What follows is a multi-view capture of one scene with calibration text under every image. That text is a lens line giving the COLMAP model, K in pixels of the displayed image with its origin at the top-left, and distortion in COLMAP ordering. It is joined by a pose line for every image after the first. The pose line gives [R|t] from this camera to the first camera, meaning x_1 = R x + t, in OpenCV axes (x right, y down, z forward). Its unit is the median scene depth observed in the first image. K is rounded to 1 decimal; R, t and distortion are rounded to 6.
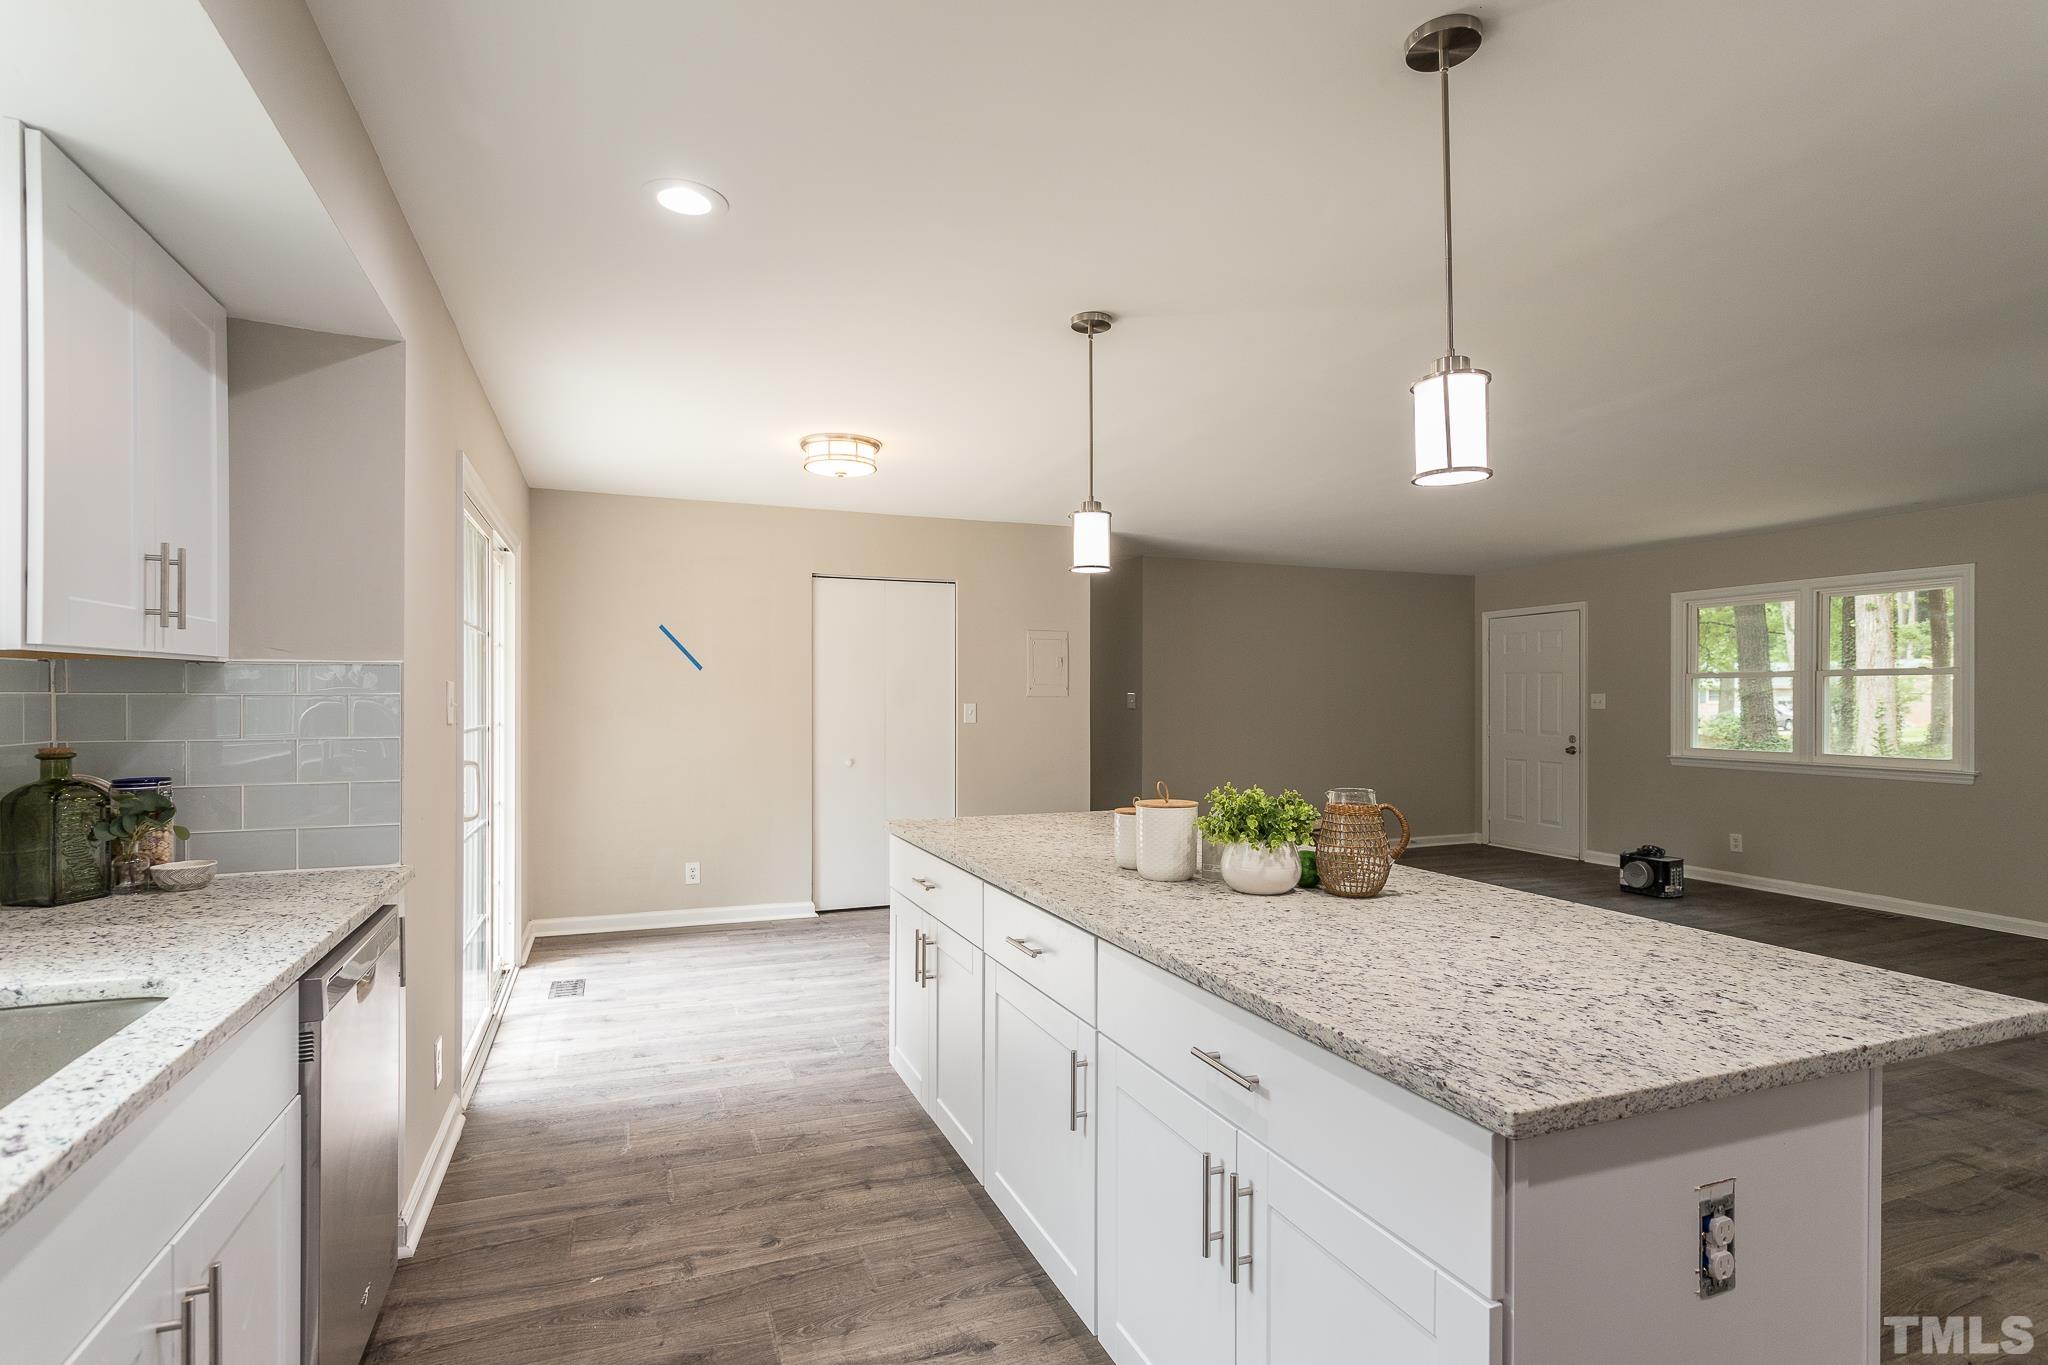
lens RADIAL K [[1006.1, 0, 1024.6], [0, 1006.1, 708.3], [0, 0, 1]] dist [0.002132, 0.000500]
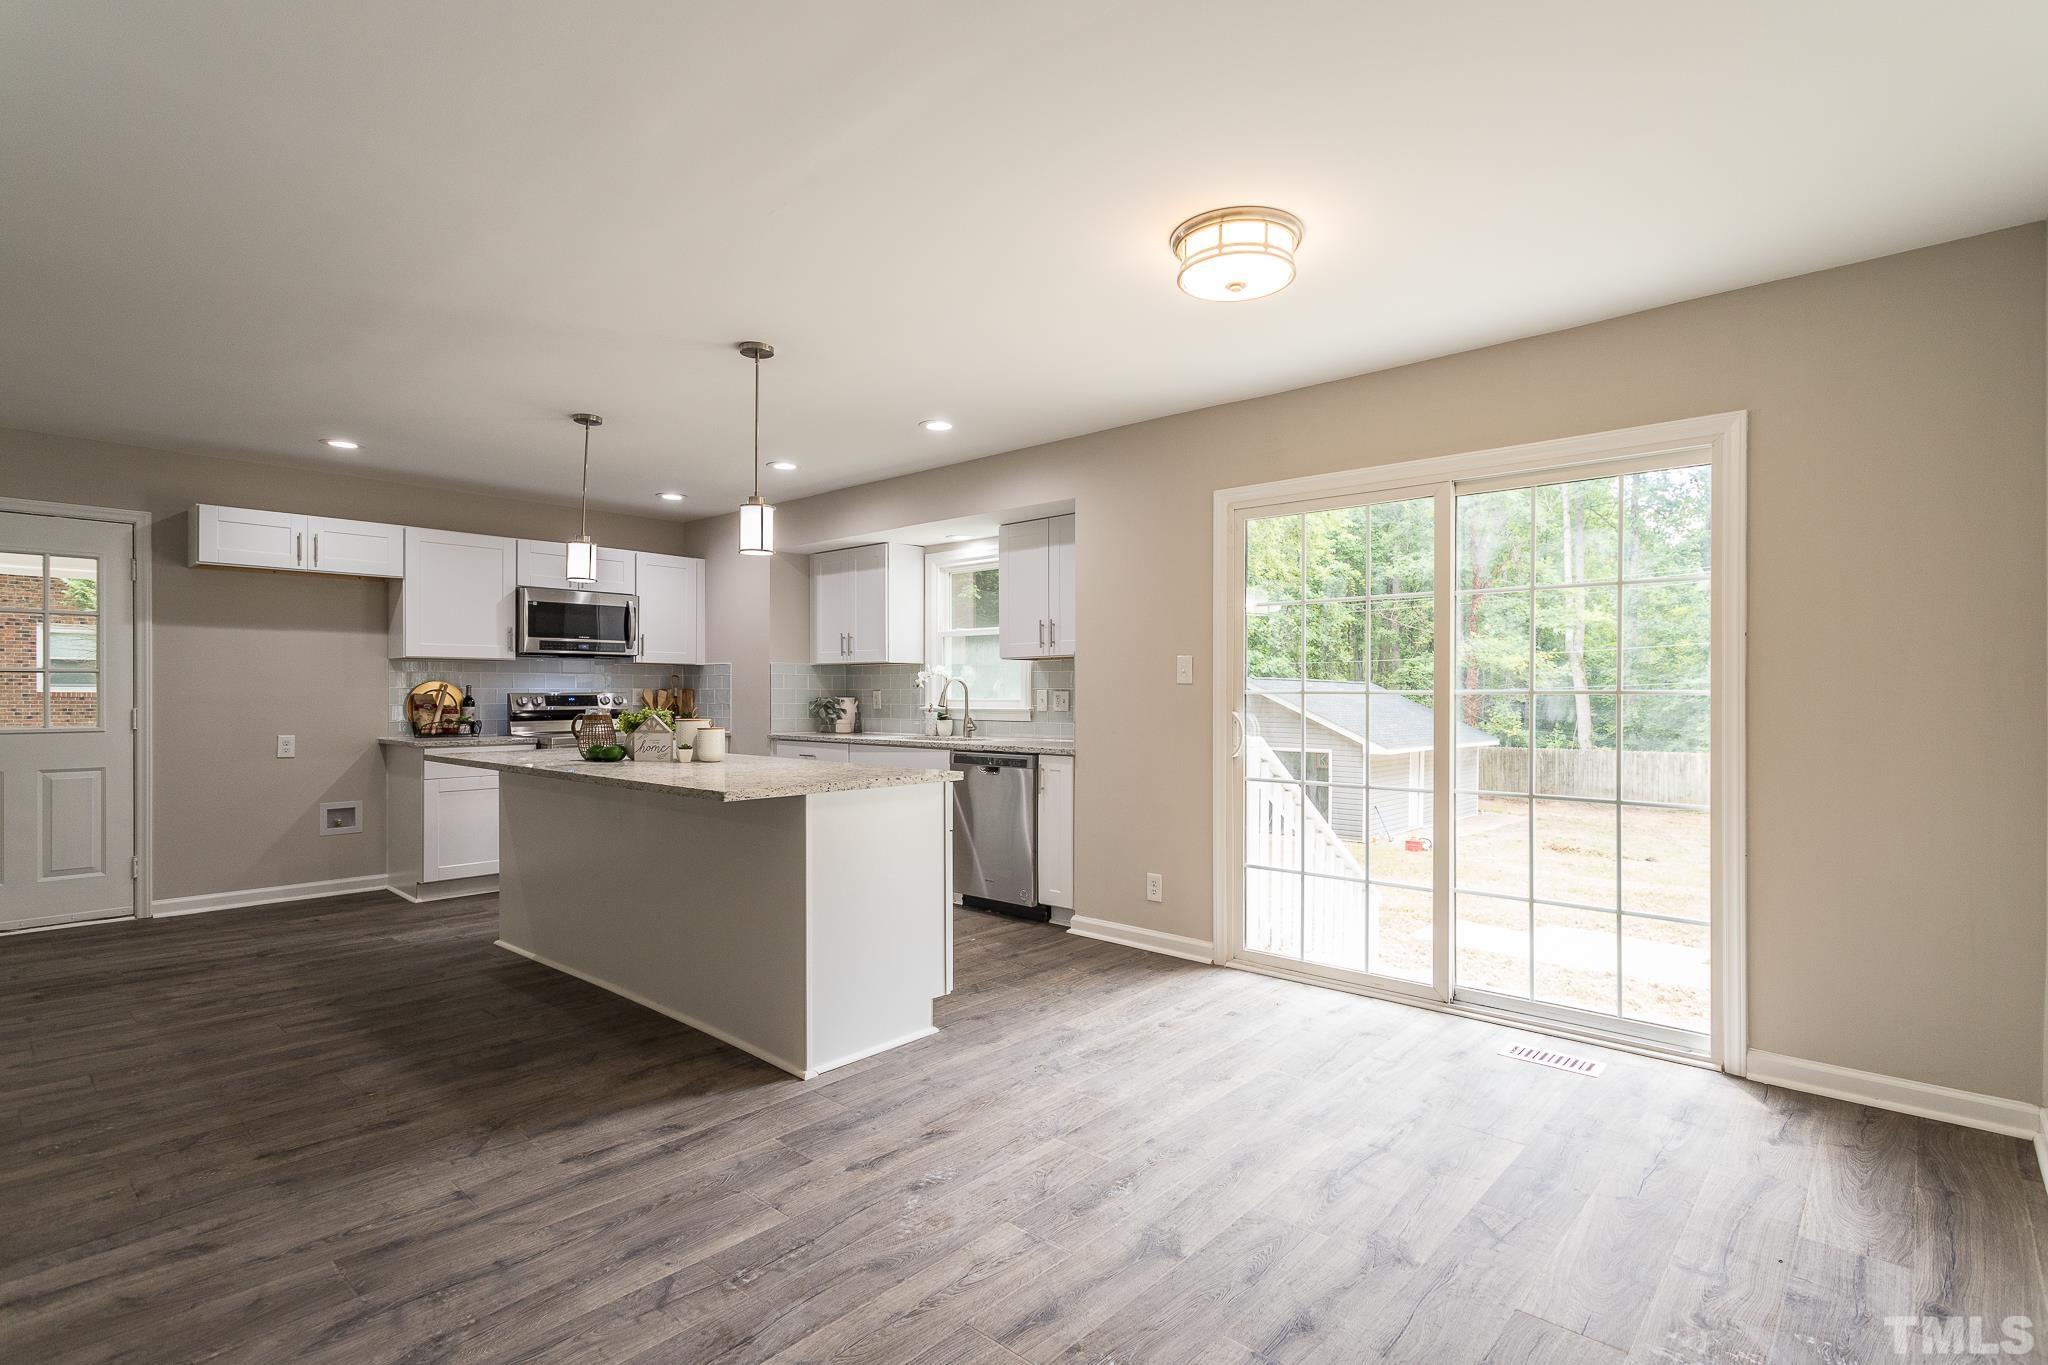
lens RADIAL K [[989.7, 0, 1026.1], [0, 989.7, 691.2], [0, 0, 1]] dist [0.005695, 0.000854]
pose [[-0.898940, -0.005702, -0.438035, 0.246199], [-0.008994, 0.999945, 0.005440, 0.017244], [0.437980, 0.008830, -0.898941, 1.830106]]
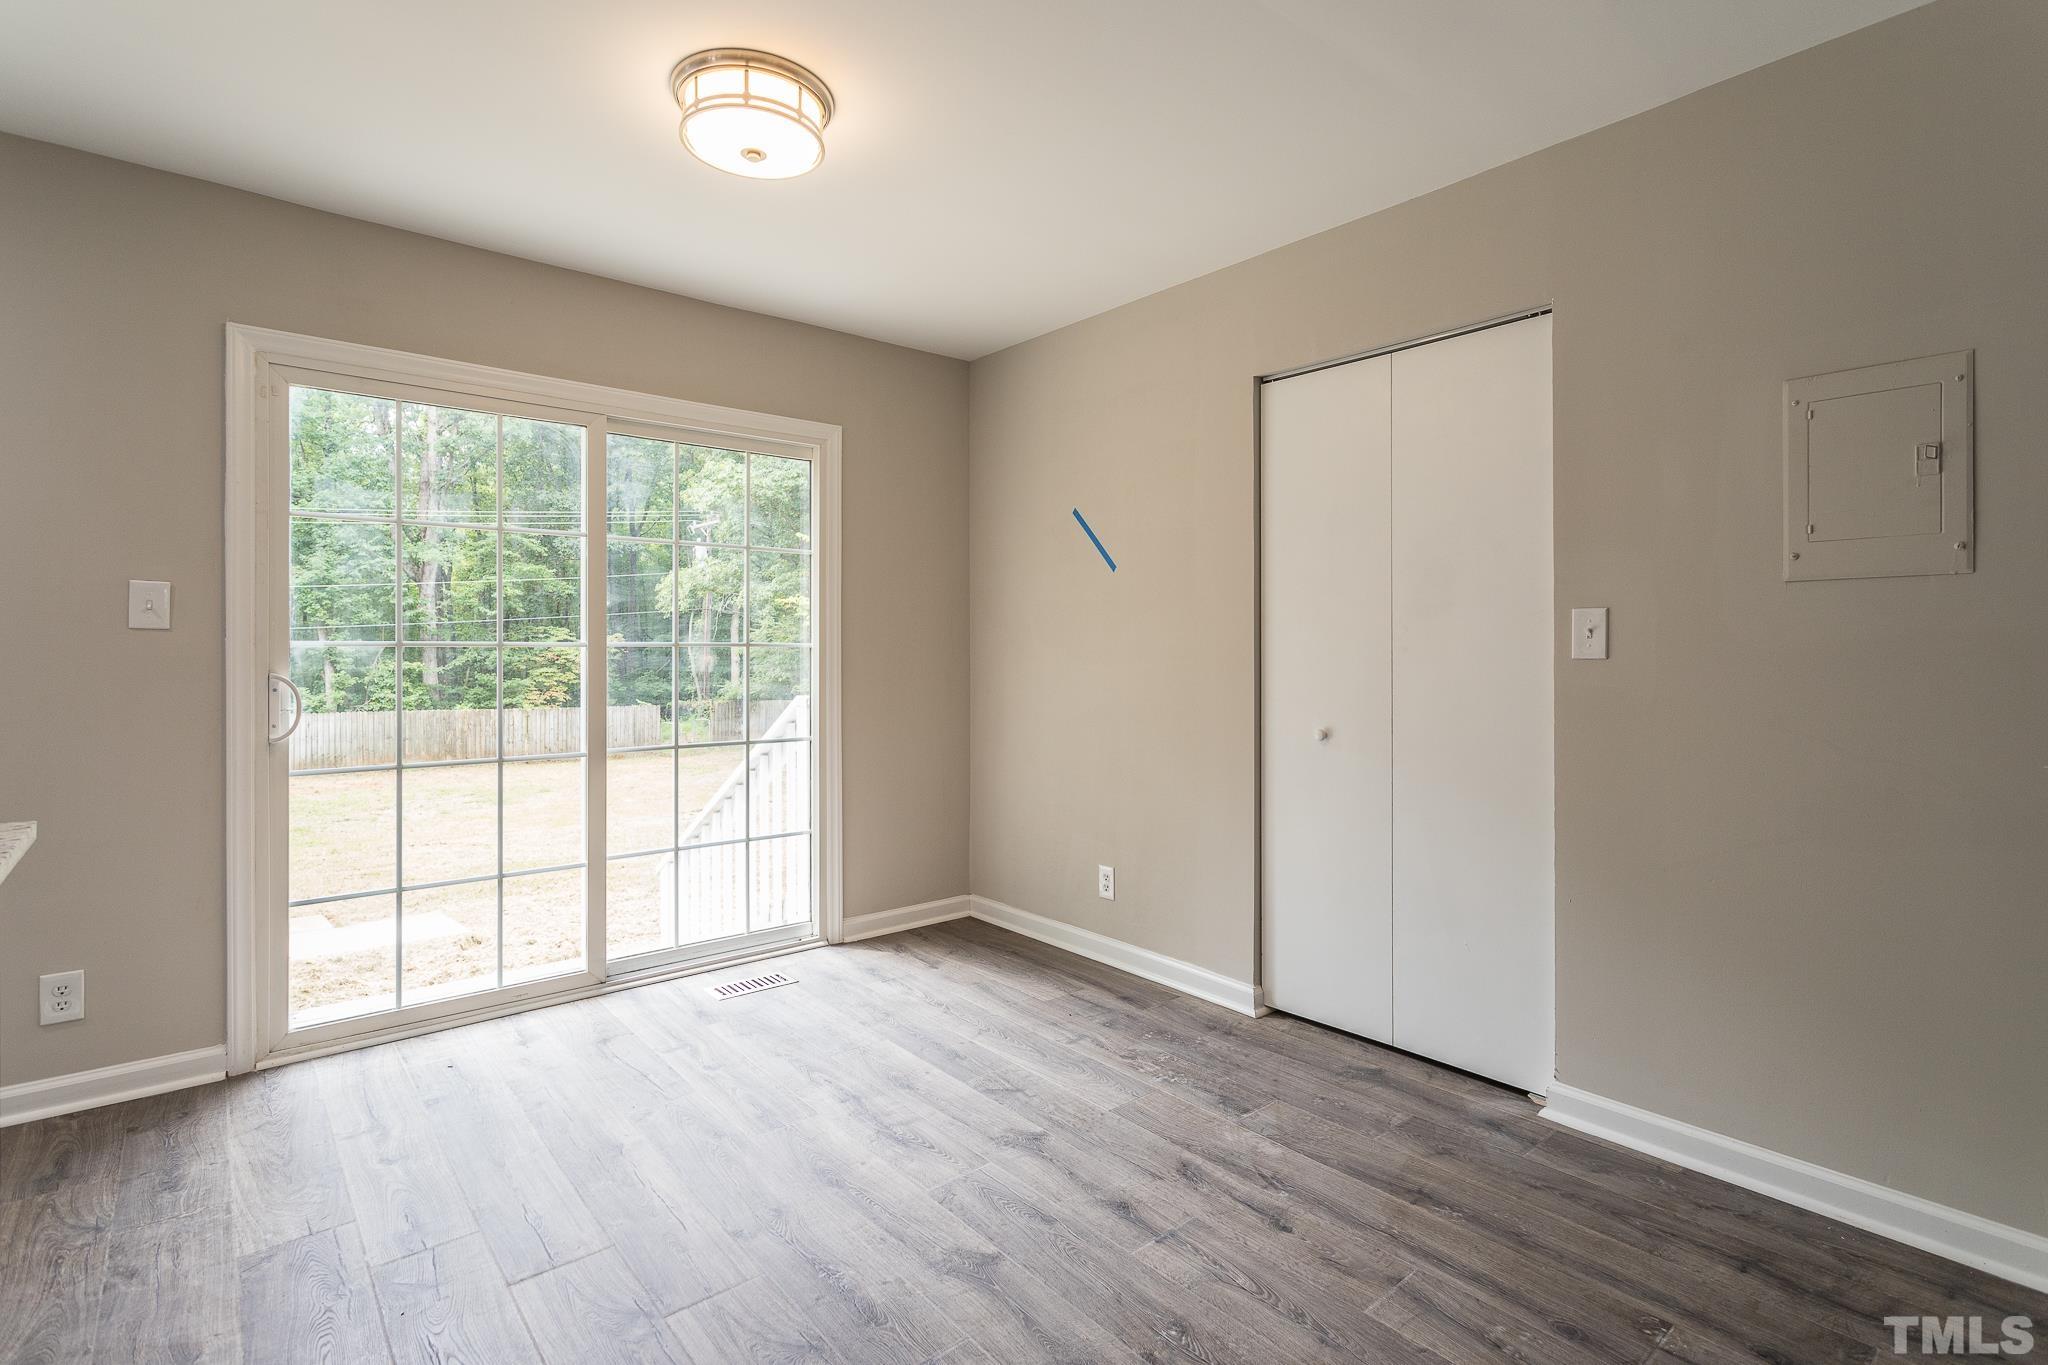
lens RADIAL K [[981.5, 0, 1032.4], [0, 981.5, 653.4], [0, 0, 1]] dist [0.007730, 0.000430]
pose [[0.314390, 0.000215, -0.949294, 0.419187], [-0.008491, 0.999961, -0.002585, 0.026547], [0.949256, 0.008873, 0.314380, 1.198154]]
